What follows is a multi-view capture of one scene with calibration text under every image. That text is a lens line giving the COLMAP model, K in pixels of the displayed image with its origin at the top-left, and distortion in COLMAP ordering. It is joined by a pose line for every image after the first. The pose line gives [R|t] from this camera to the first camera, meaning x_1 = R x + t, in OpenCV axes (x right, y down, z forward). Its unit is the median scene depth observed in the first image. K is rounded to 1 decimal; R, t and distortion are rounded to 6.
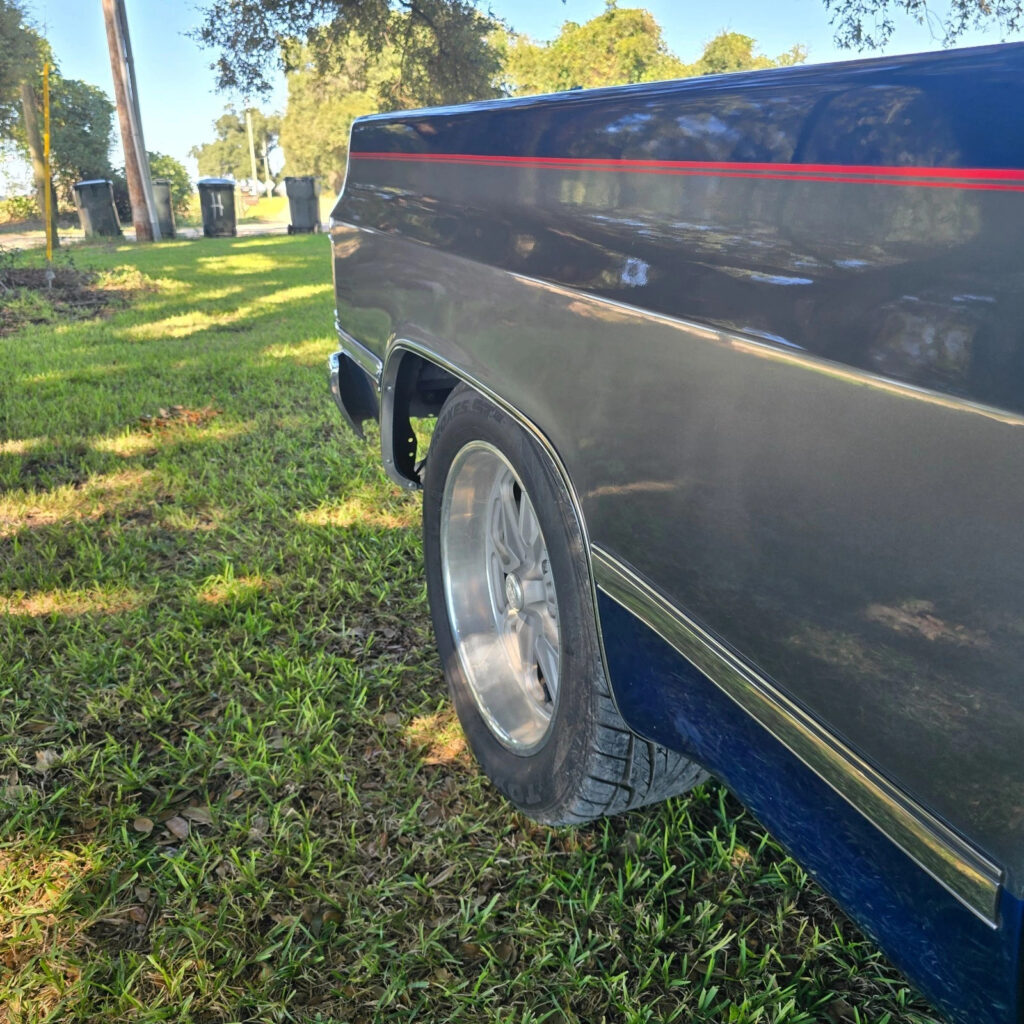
lens RADIAL K [[914.2, 0, 513.8], [0, 914.2, 499.0], [0, 0, 1]] dist [0.061190, -0.067184]
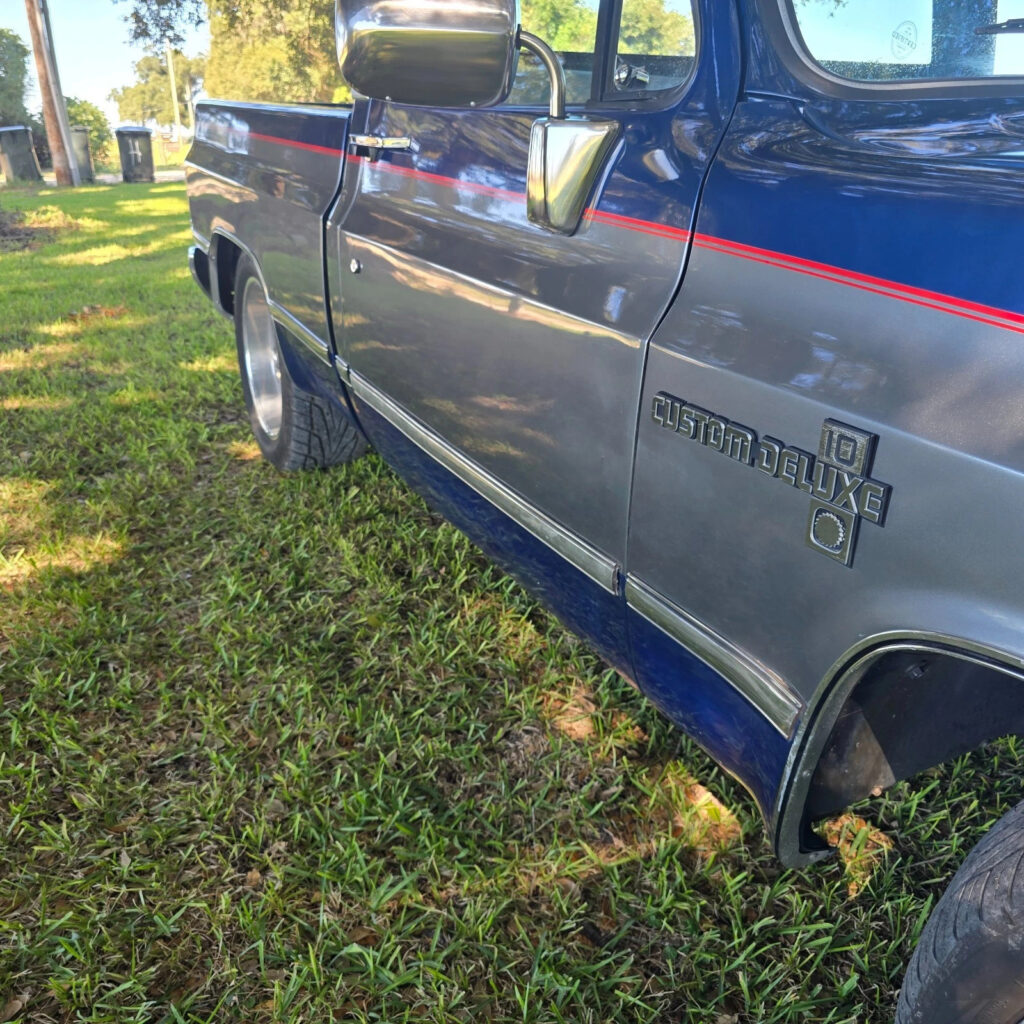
lens RADIAL K [[912.8, 0, 513.0], [0, 912.8, 501.0], [0, 0, 1]] dist [0.009470, -0.007207]
pose [[0.997692, -0.013665, 0.066507, 0.038515], [0.010134, 0.998536, 0.053135, 0.031817], [-0.067135, -0.052338, 0.996370, -0.100241]]
